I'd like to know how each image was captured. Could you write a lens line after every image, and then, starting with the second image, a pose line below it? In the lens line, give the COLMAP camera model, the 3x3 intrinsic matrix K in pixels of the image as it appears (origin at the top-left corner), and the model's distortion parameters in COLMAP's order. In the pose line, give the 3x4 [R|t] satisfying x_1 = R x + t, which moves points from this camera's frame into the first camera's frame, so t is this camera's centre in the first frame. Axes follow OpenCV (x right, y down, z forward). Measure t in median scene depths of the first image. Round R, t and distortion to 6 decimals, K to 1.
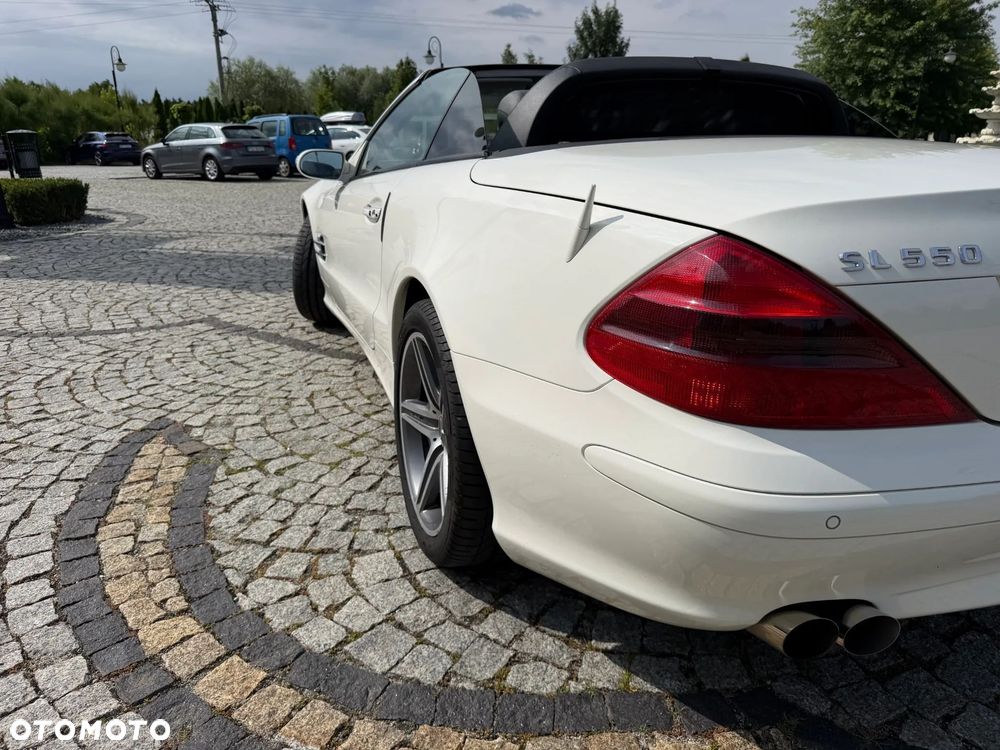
lens RADIAL K [[709.5, 0, 504.8], [0, 709.5, 366.8], [0, 0, 1]] dist [0.021341, -0.037648]
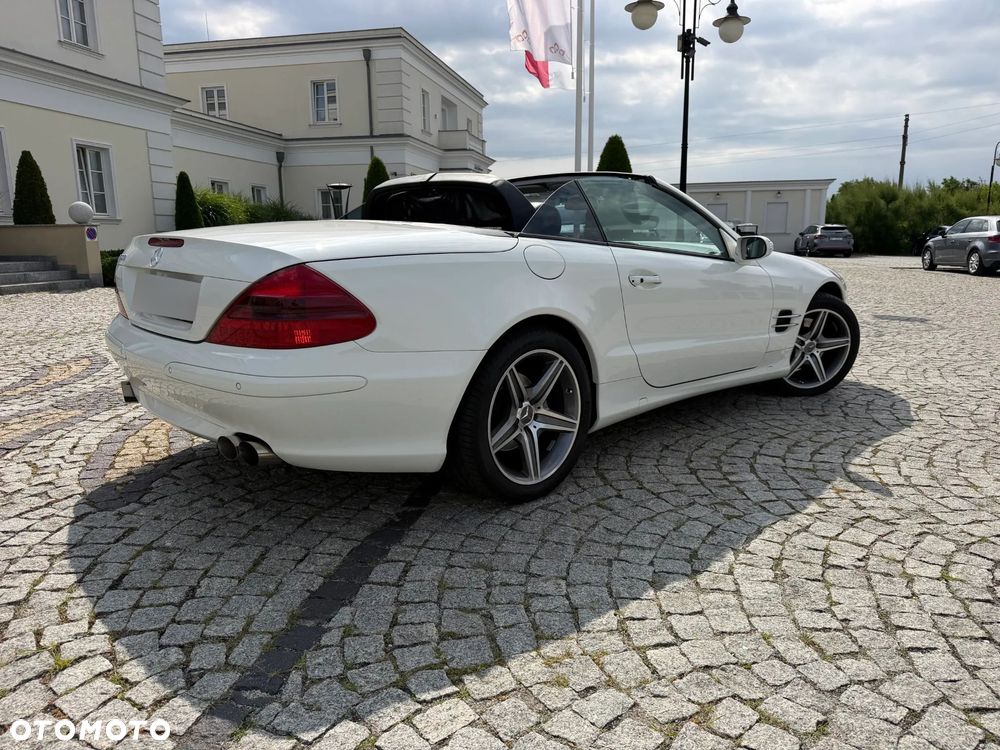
lens RADIAL K [[709.5, 0, 505.4], [0, 709.5, 374.6], [0, 0, 1]] dist [0.021341, -0.037648]
pose [[0.400090, 0.178511, -0.898923, 1.331570], [-0.279964, 0.957767, 0.065591, -0.113068], [0.872667, 0.225424, 0.433170, 0.403692]]
